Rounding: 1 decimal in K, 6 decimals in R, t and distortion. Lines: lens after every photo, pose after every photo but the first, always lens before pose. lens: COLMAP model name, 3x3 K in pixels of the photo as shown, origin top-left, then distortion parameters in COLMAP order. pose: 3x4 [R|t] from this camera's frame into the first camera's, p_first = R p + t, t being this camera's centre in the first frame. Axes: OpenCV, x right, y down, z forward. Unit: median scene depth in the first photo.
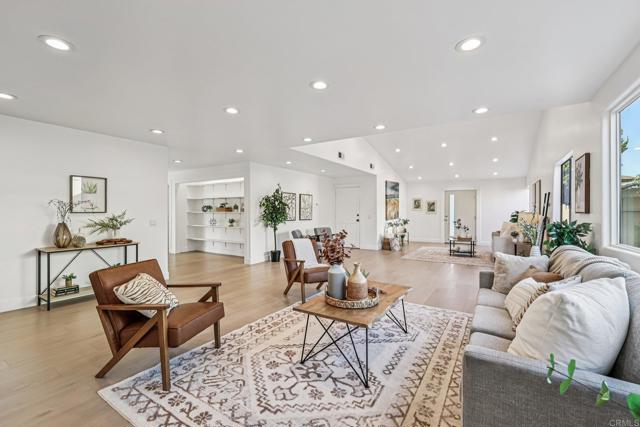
lens RADIAL K [[280.8, 0, 318.2], [0, 280.8, 211.9], [0, 0, 1]] dist [0.003766, -0.000424]
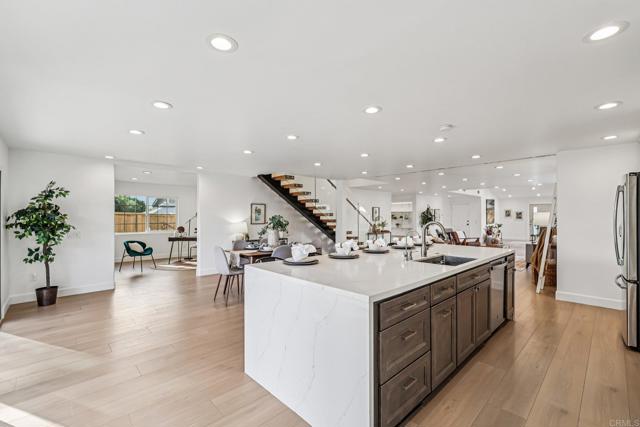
lens RADIAL K [[280.8, 0, 313.8], [0, 280.8, 216.2], [0, 0, 1]] dist [0.003766, -0.000424]
pose [[0.971819, -0.005613, -0.235662, -0.733433], [0.003844, 0.999961, -0.007963, -0.017041], [0.235698, 0.006833, 0.971802, -1.702810]]
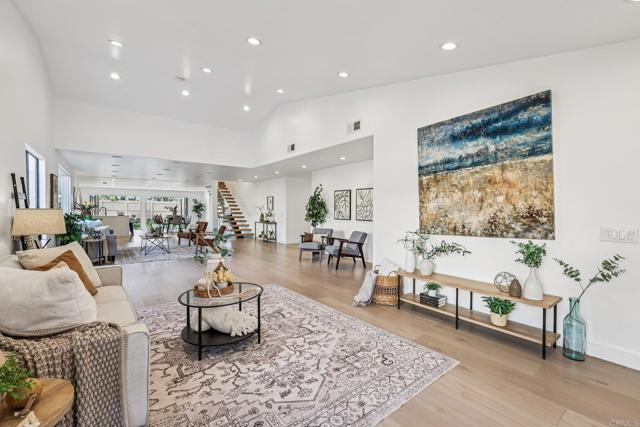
lens RADIAL K [[280.8, 0, 316.2], [0, 280.8, 212.5], [0, 0, 1]] dist [0.003766, -0.000424]
pose [[-0.352196, 0.004076, -0.935917, 1.439397], [-0.010686, 0.999908, 0.008376, -0.001474], [0.935865, 0.012951, -0.352120, 2.233283]]
